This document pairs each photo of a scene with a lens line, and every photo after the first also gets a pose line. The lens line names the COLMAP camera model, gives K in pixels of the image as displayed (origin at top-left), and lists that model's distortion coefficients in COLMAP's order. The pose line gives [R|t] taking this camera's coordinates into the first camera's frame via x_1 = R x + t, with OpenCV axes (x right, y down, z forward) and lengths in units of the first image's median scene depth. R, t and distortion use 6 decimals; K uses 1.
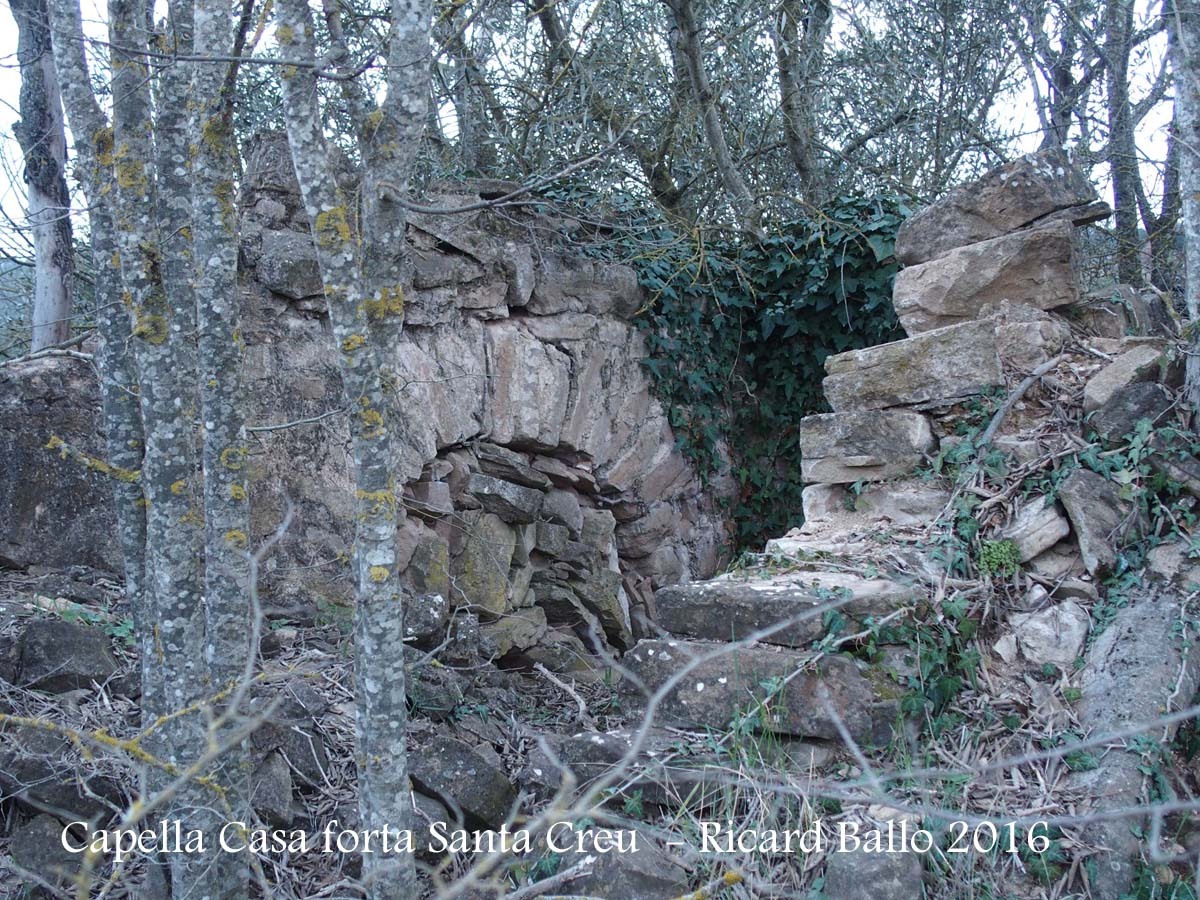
lens RADIAL K [[1991.8, 0, 600.0], [0, 1991.8, 450.0], [0, 0, 1]] dist [0.005595, 0.004967]
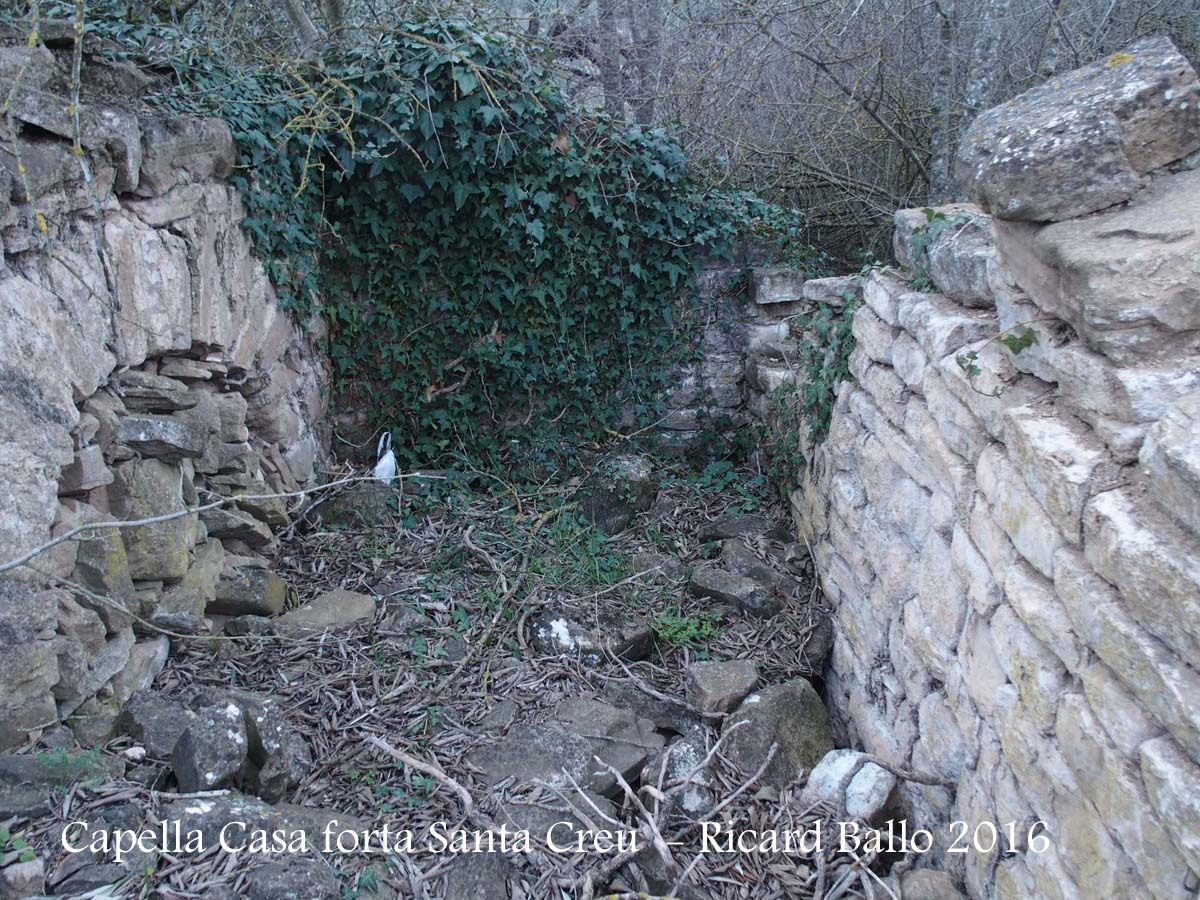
lens RADIAL K [[1087.8, 0, 600.0], [0, 1087.8, 450.0], [0, 0, 1]] dist [-0.046810, -0.000038]
pose [[0.847314, -0.202872, 0.490818, -0.114602], [0.048947, 0.950063, 0.308196, -0.099411], [-0.528832, -0.237115, 0.814932, 0.537796]]
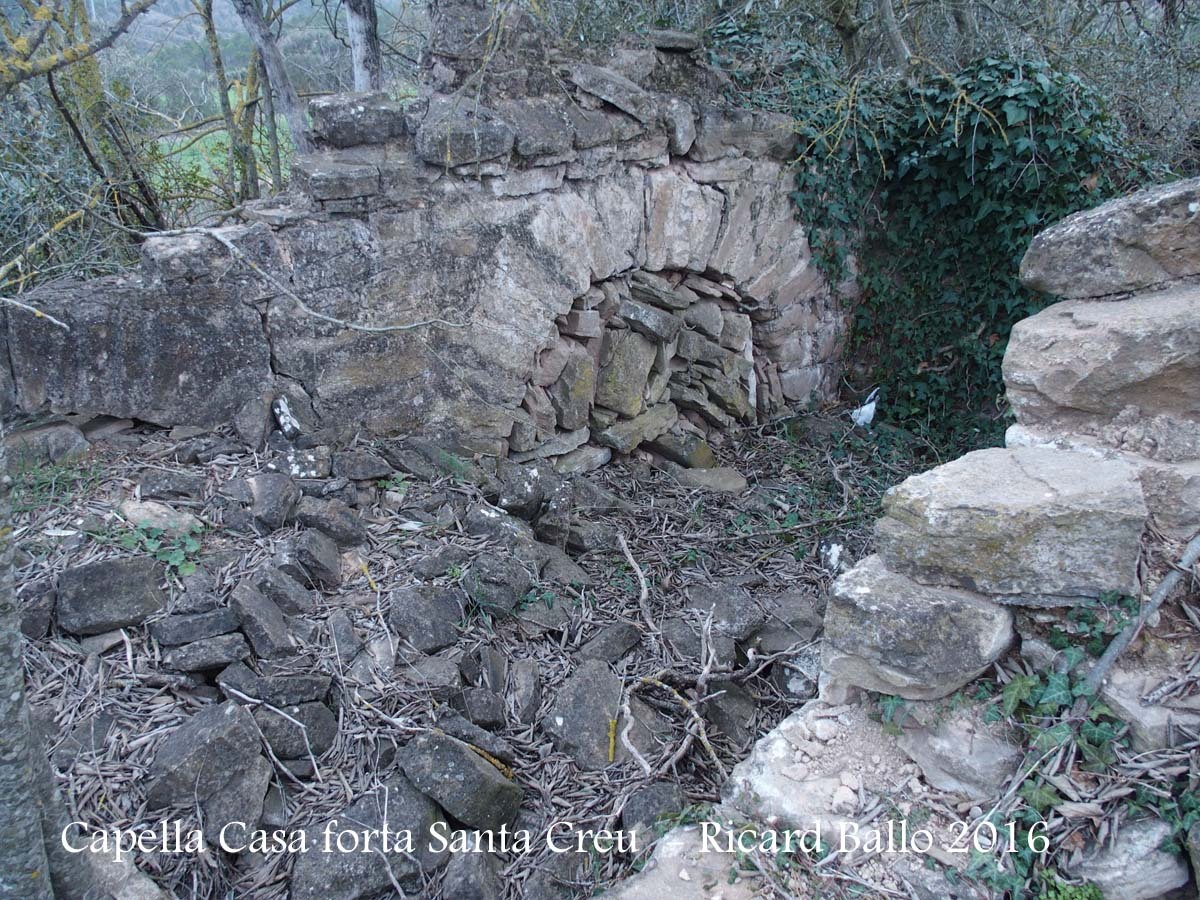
lens RADIAL K [[988.8, 0, 600.0], [0, 988.8, 450.0], [0, 0, 1]] dist [-0.071205, 0.024074]
pose [[0.971032, 0.141980, -0.192196, 0.050122], [-0.066352, 0.932913, 0.353936, -0.113783], [0.229554, -0.330931, 0.915309, 0.415127]]
